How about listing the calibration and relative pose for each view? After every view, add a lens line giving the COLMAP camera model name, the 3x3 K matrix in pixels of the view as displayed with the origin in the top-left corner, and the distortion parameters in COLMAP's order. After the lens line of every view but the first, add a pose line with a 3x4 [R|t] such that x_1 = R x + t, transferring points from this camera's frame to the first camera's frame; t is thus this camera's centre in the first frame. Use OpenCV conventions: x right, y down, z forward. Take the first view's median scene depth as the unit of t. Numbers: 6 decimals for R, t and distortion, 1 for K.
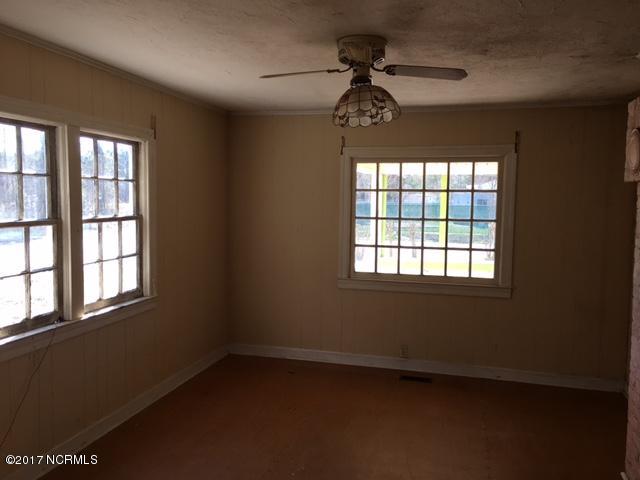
lens RADIAL K [[542.9, 0, 320.6], [0, 542.9, 240.0], [0, 0, 1]] dist [0.052356, -0.018591]
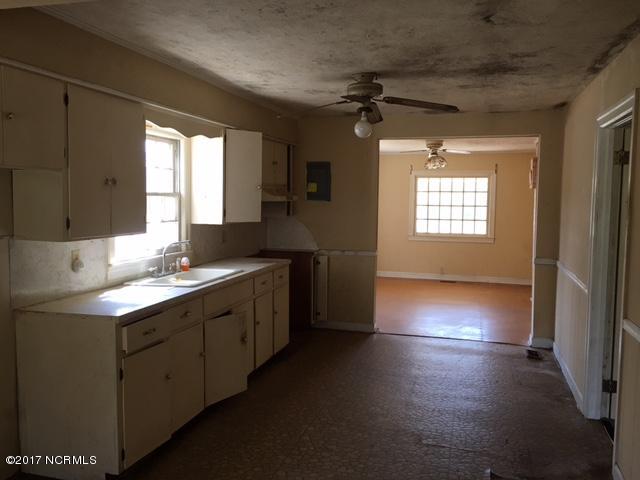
lens RADIAL K [[542.9, 0, 318.8], [0, 542.9, 238.1], [0, 0, 1]] dist [0.052356, -0.018591]
pose [[0.999787, -0.001383, -0.020584, -0.264490], [0.001366, 0.999999, -0.000821, 0.083820], [0.020585, 0.000793, 0.999788, -1.044061]]
